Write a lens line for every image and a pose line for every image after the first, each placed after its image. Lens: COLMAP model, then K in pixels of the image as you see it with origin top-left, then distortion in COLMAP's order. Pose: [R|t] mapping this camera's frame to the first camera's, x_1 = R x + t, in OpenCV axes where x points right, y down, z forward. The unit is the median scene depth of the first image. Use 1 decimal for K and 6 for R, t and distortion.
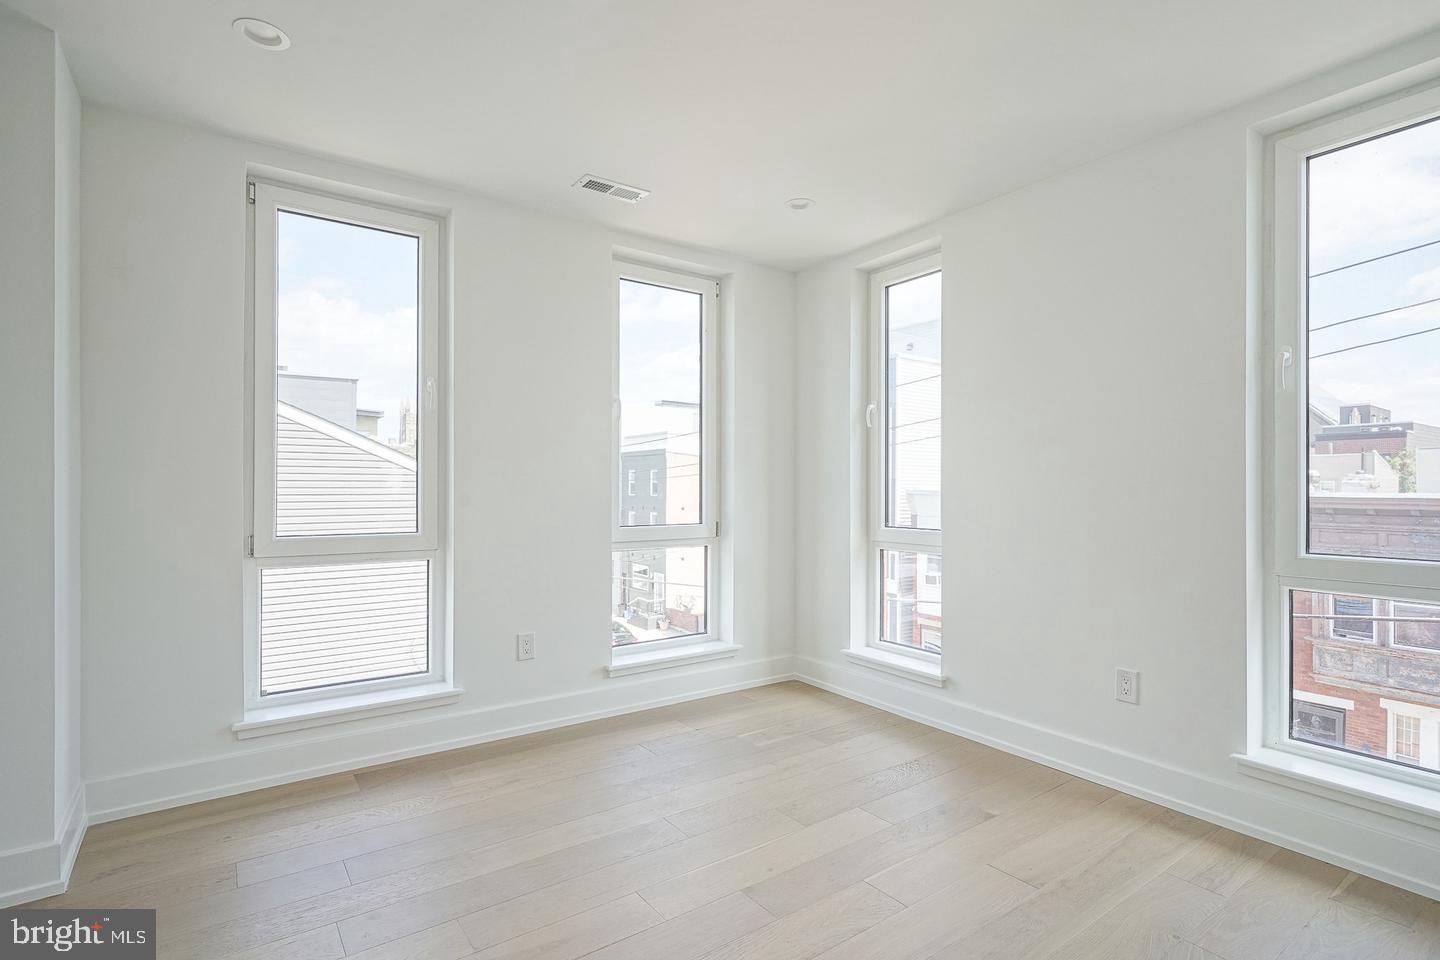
lens RADIAL K [[700.8, 0, 718.7], [0, 700.8, 486.7], [0, 0, 1]] dist [0.001131, 0.000917]
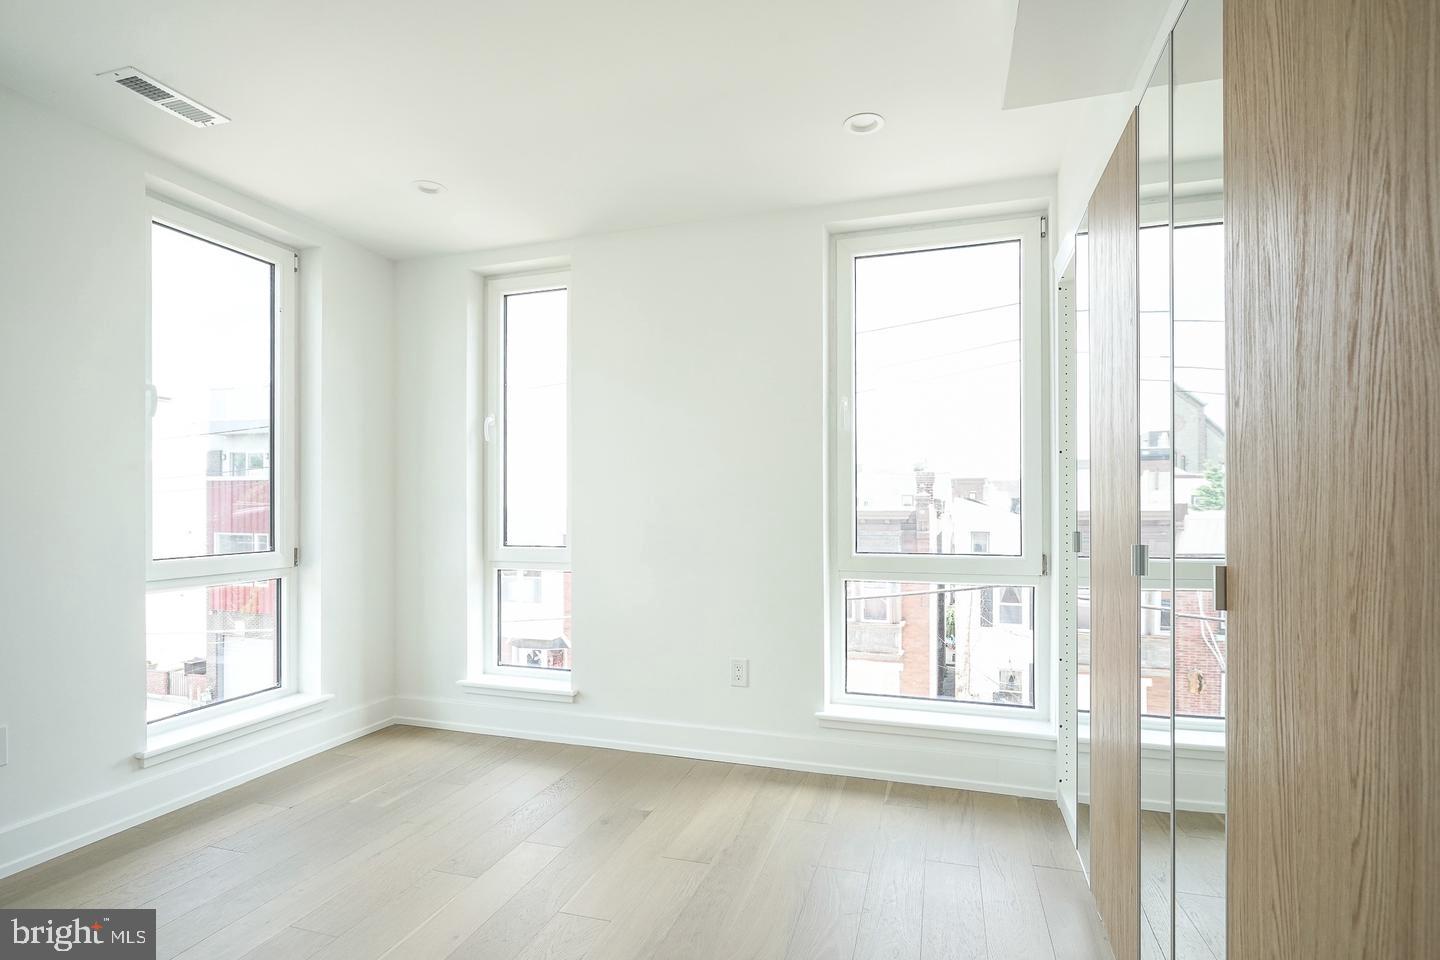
lens RADIAL K [[711.7, 0, 720.0], [0, 711.7, 501.7], [0, 0, 1]] dist [-0.014514, 0.011919]
pose [[0.795218, -0.000535, 0.606323, -0.118648], [0.002809, 0.999992, -0.002802, 0.000487], [-0.606316, 0.003932, 0.795214, 0.050389]]
